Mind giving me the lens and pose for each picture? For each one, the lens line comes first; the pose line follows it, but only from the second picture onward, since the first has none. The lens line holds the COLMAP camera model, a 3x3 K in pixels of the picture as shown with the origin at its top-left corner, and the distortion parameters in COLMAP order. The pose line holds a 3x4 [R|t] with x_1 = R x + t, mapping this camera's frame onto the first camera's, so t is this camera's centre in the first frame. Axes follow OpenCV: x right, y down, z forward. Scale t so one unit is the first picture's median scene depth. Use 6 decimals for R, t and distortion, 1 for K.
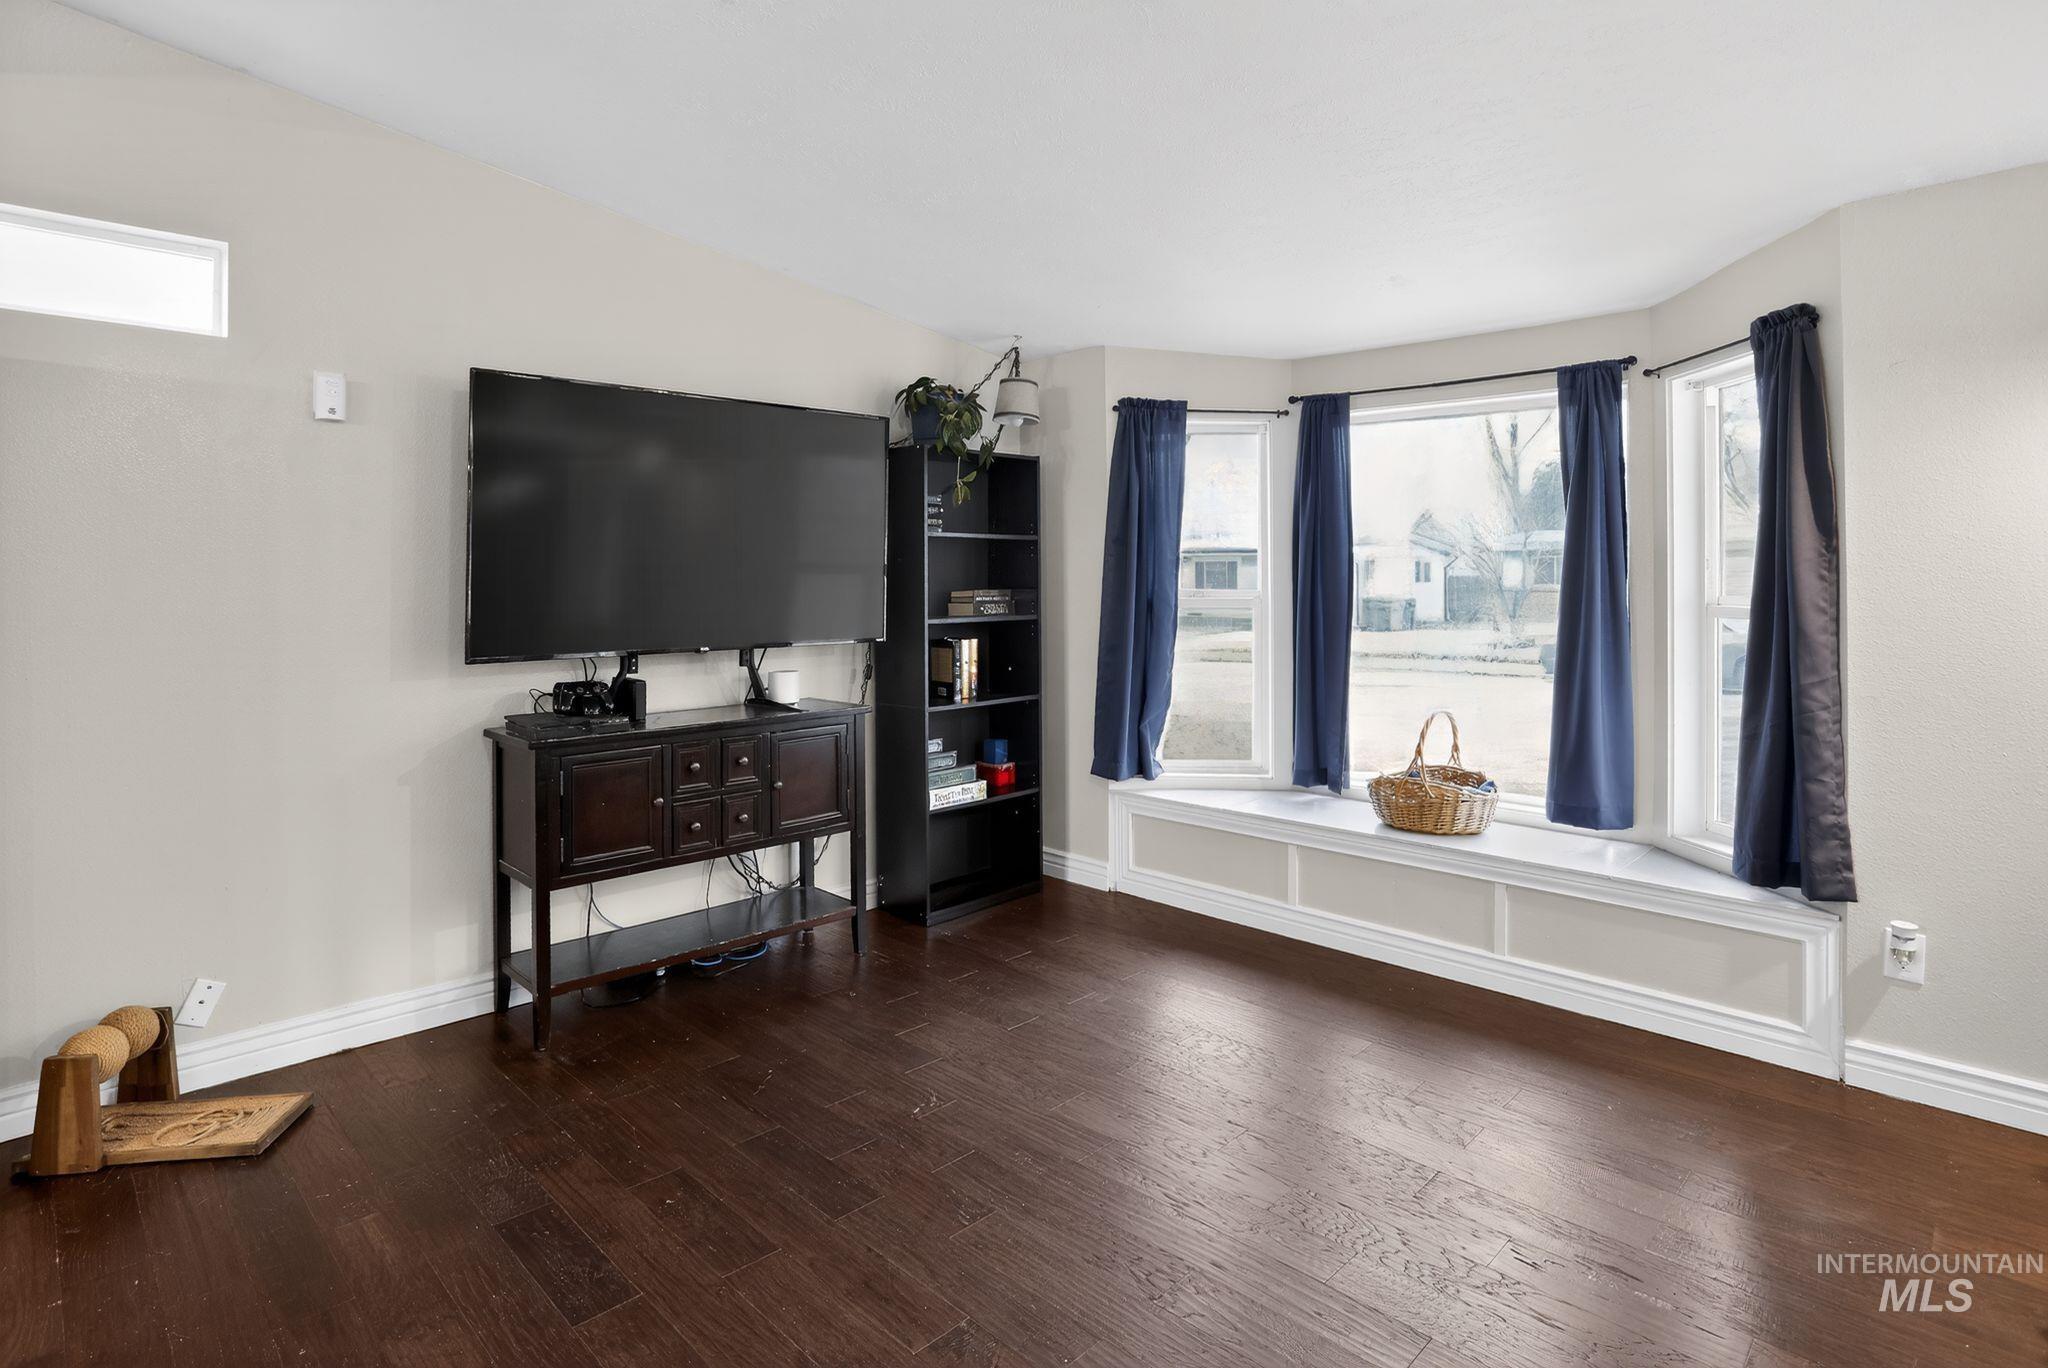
lens RADIAL K [[1060.7, 0, 1028.6], [0, 1060.7, 577.9], [0, 0, 1]] dist [-0.007481, -0.001206]
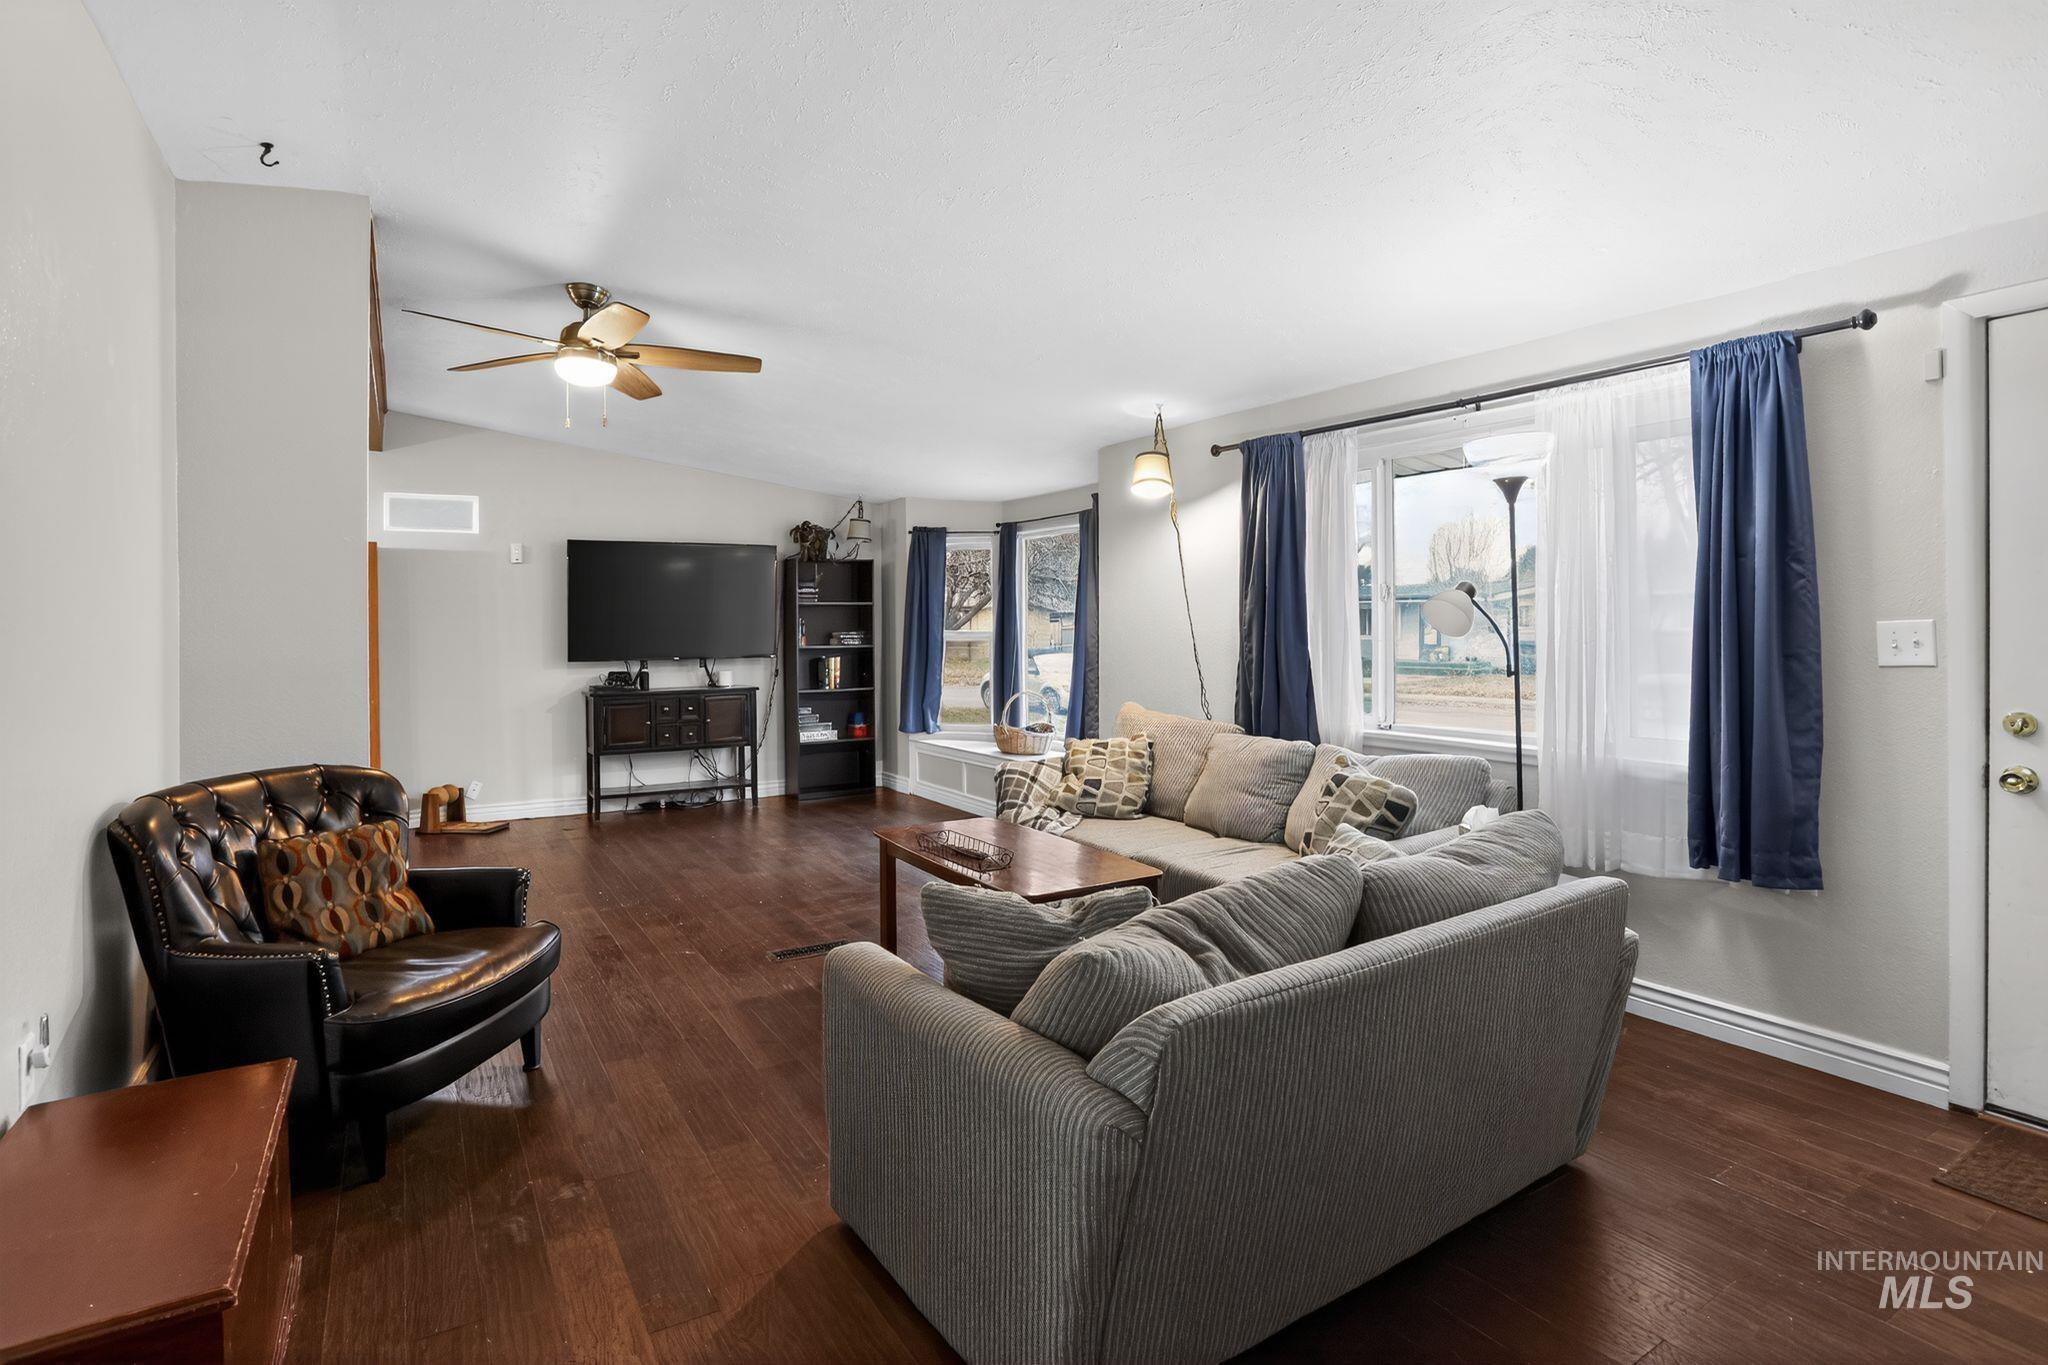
lens RADIAL K [[993.6, 0, 1024.0], [0, 993.6, 682.5], [0, 0, 1]] dist [-0.001028, -0.000125]
pose [[0.963879, 0.009116, -0.266183, 0.784698], [0.007105, 0.998178, 0.059912, -0.002371], [0.266244, -0.059639, 0.962059, -0.661106]]
